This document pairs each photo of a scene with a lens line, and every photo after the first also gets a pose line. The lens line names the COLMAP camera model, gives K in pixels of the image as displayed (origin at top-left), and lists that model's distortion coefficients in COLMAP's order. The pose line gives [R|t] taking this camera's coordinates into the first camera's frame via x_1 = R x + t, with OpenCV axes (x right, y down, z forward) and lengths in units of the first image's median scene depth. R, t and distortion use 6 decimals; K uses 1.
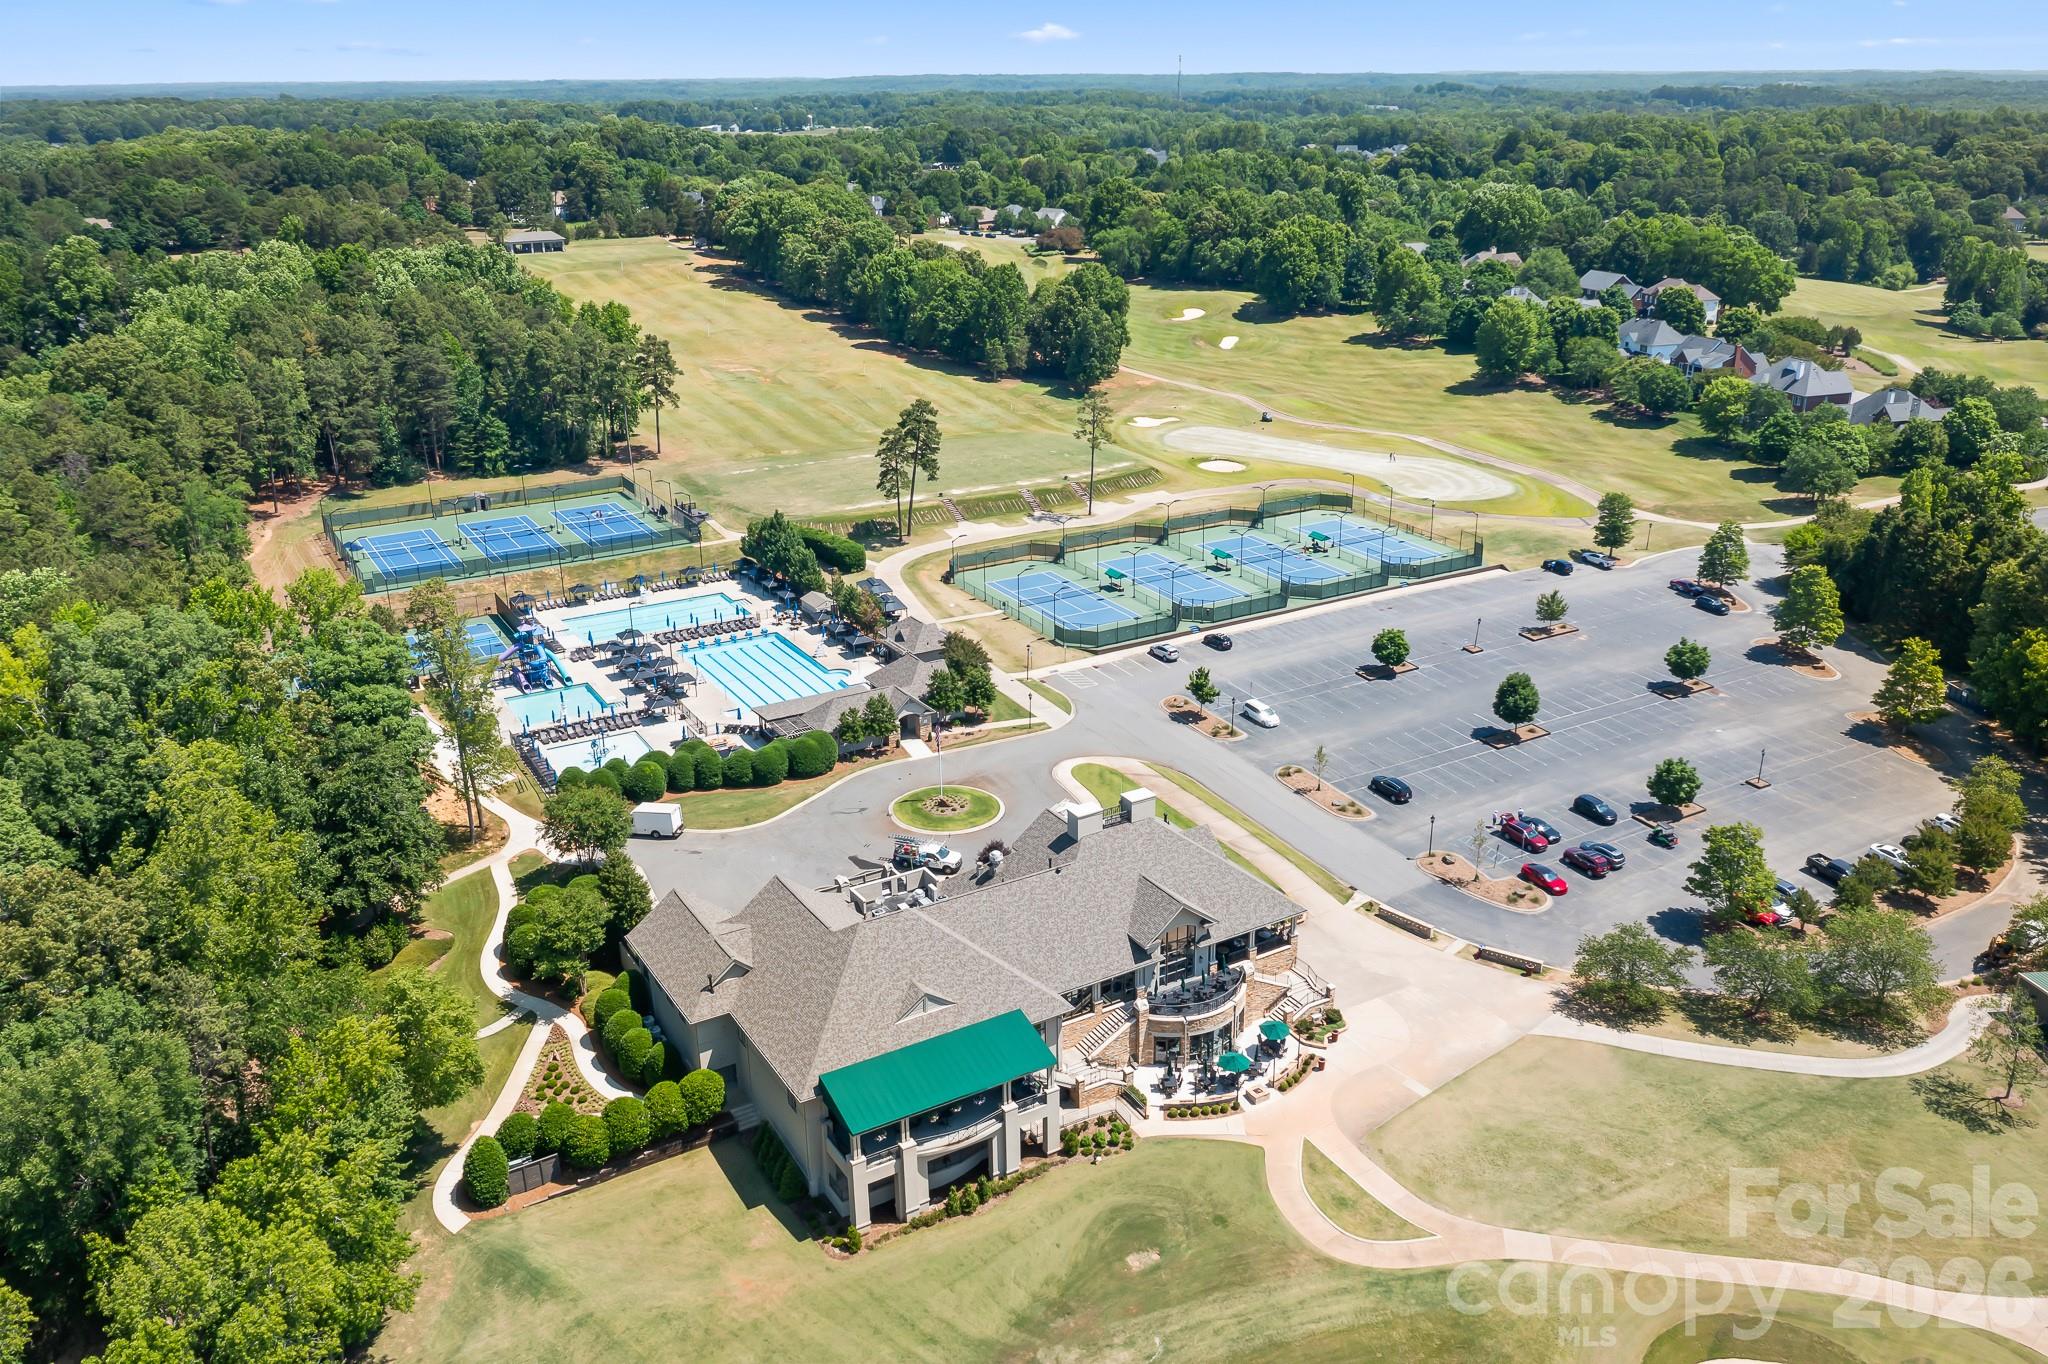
lens RADIAL K [[1623.4, 0, 1030.7], [0, 1623.4, 689.3], [0, 0, 1]] dist [-0.006987, 0.007831]
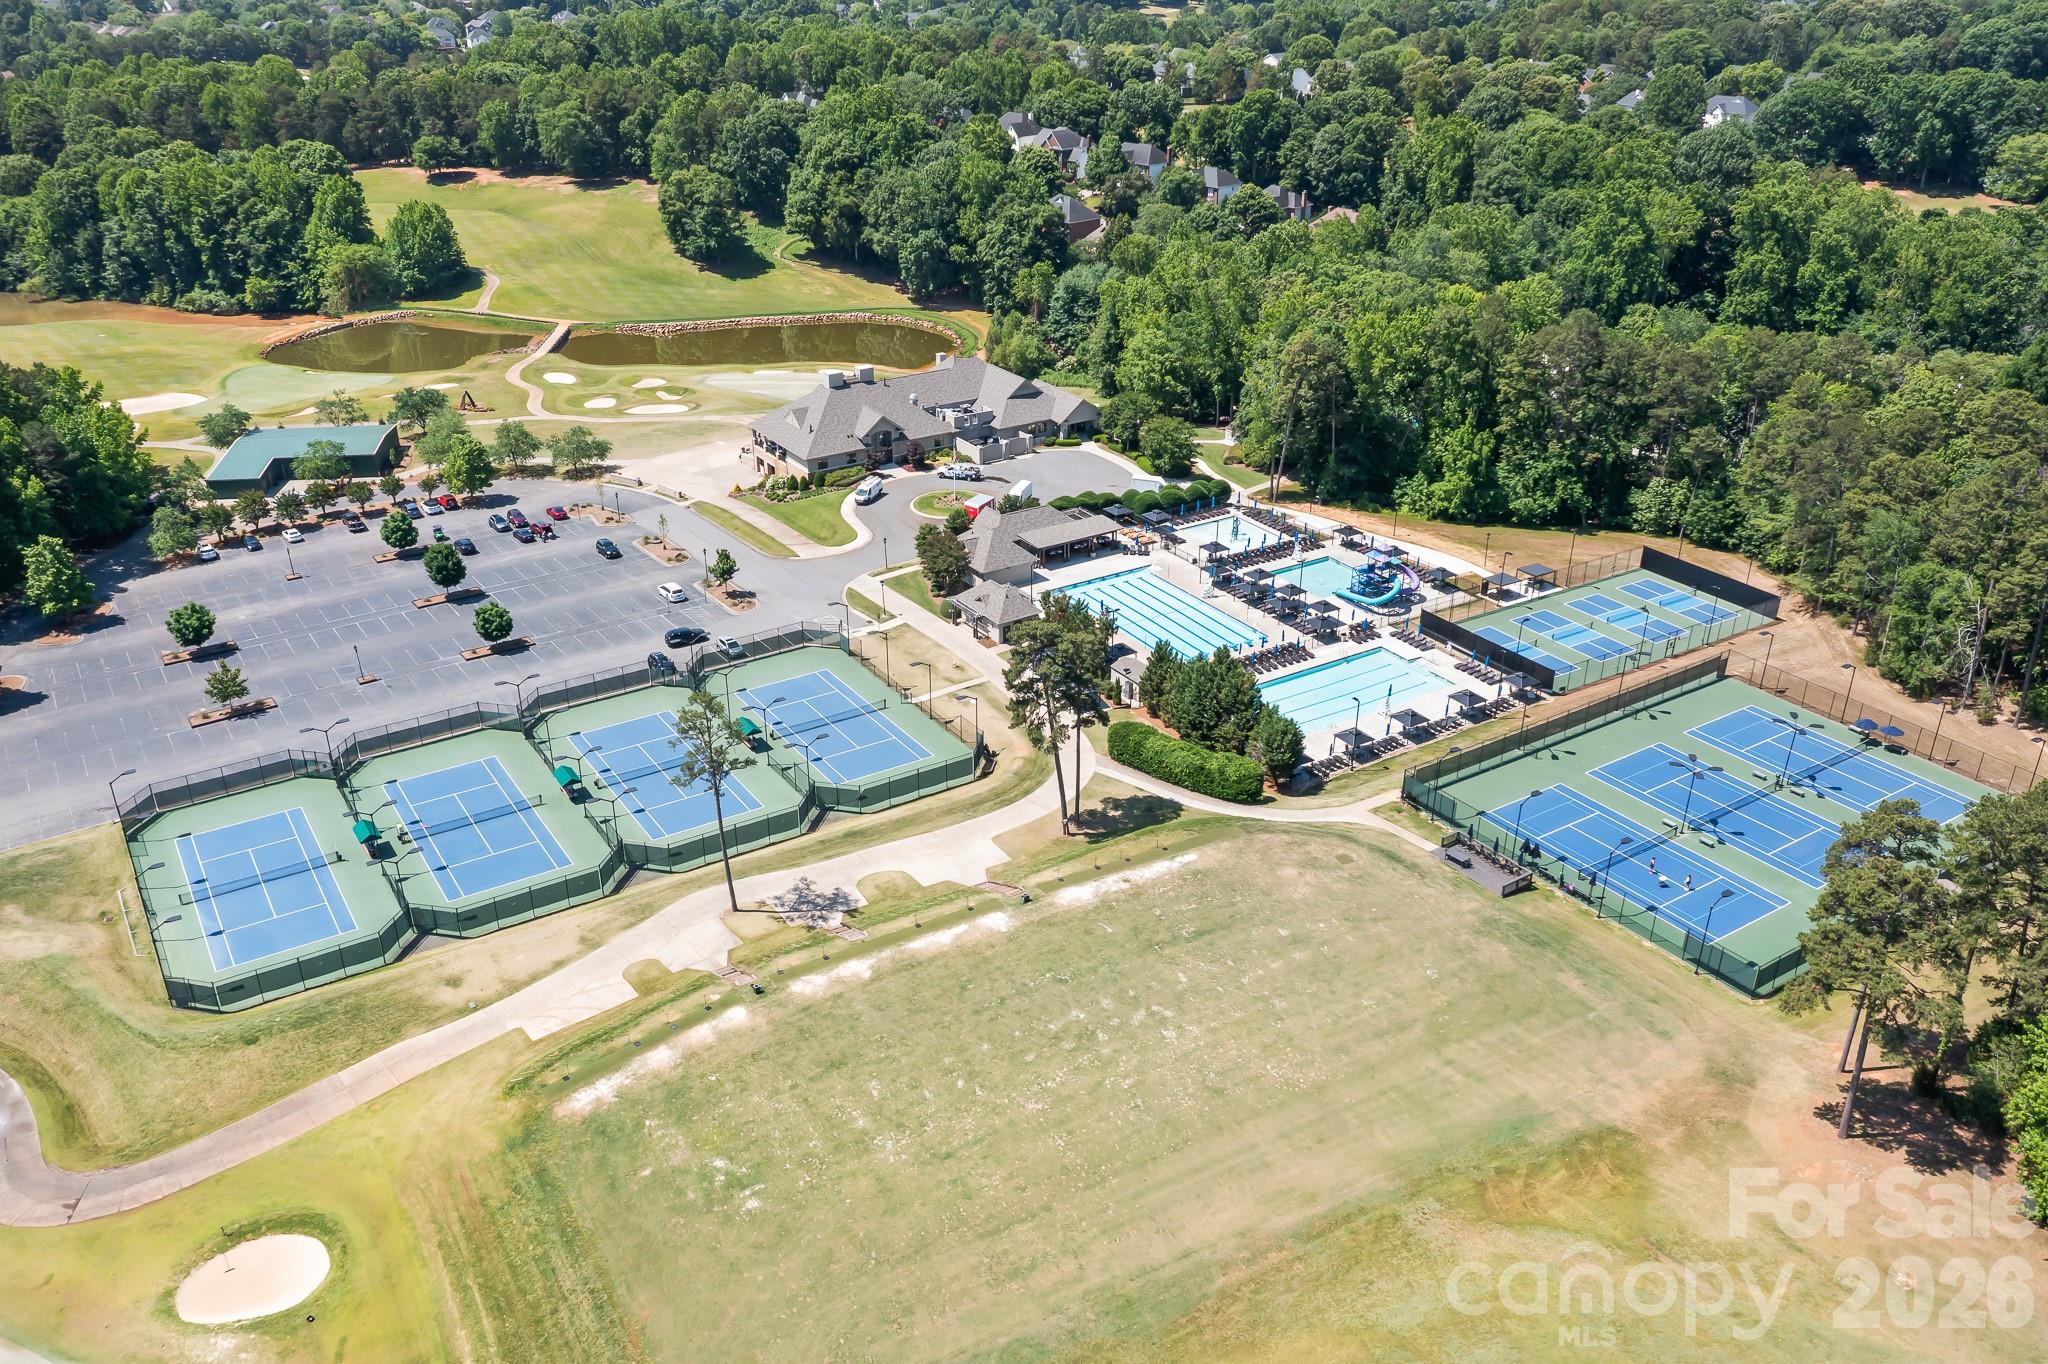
lens RADIAL K [[1623.4, 0, 1030.7], [0, 1623.4, 689.3], [0, 0, 1]] dist [-0.006987, 0.007831]
pose [[-0.999022, 0.023950, -0.037176, -0.041758], [-0.011282, 0.674814, 0.737902, -0.559861], [0.042760, 0.737599, -0.673883, 1.348690]]
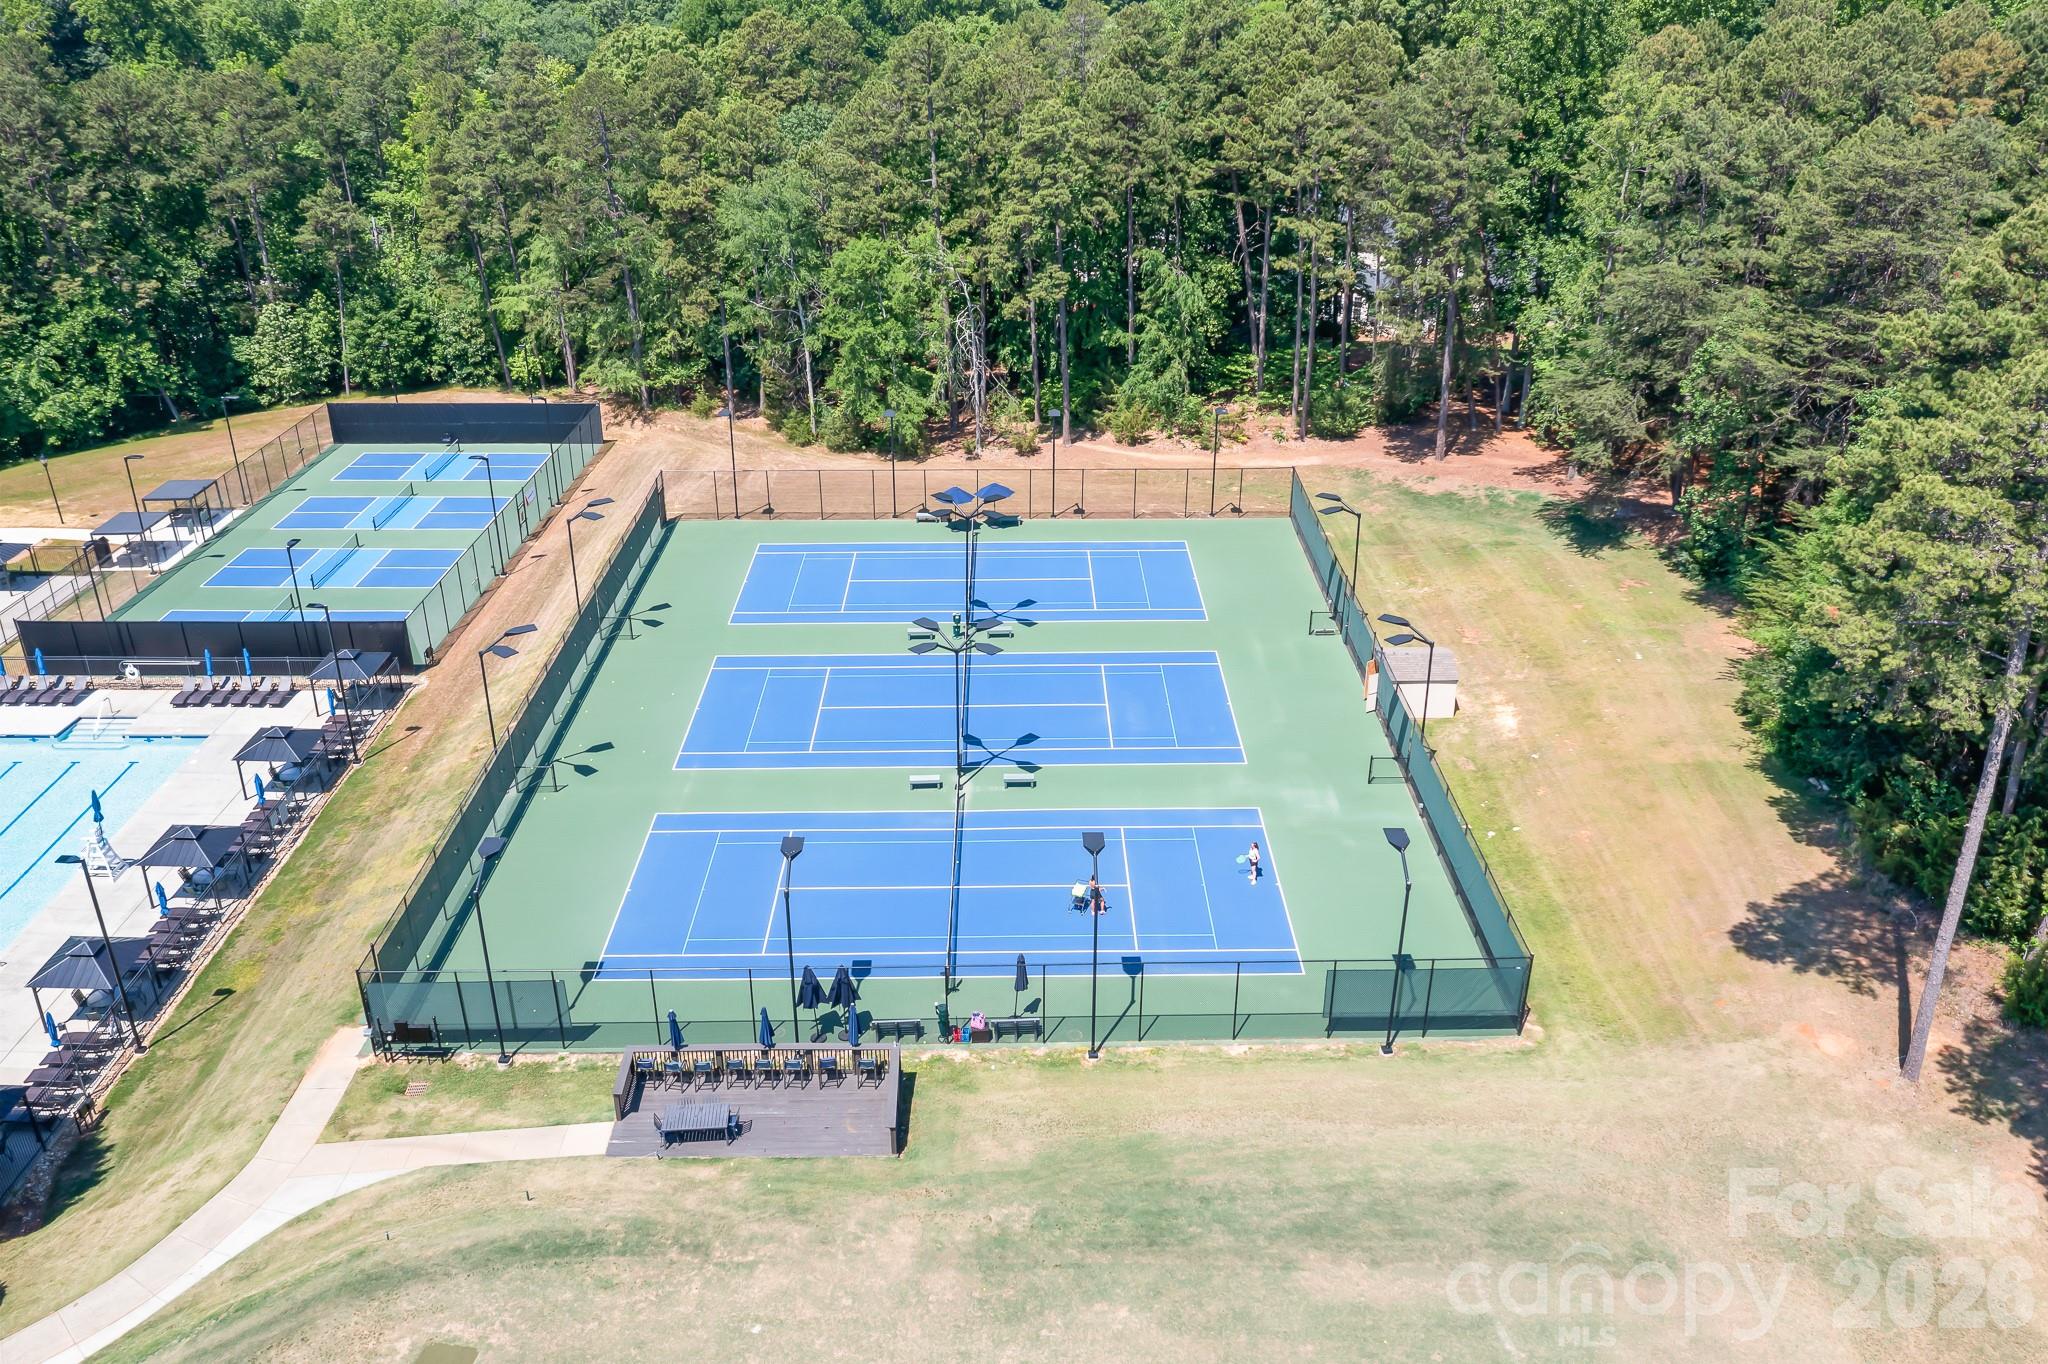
lens RADIAL K [[1589.1, 0, 1019.4], [0, 1589.1, 688.9], [0, 0, 1]] dist [-0.010207, -0.000876]
pose [[-0.505741, 0.392212, -0.768372, -0.104641], [-0.307093, 0.750483, 0.585209, -0.268083], [0.806176, 0.531926, -0.259104, 1.072534]]
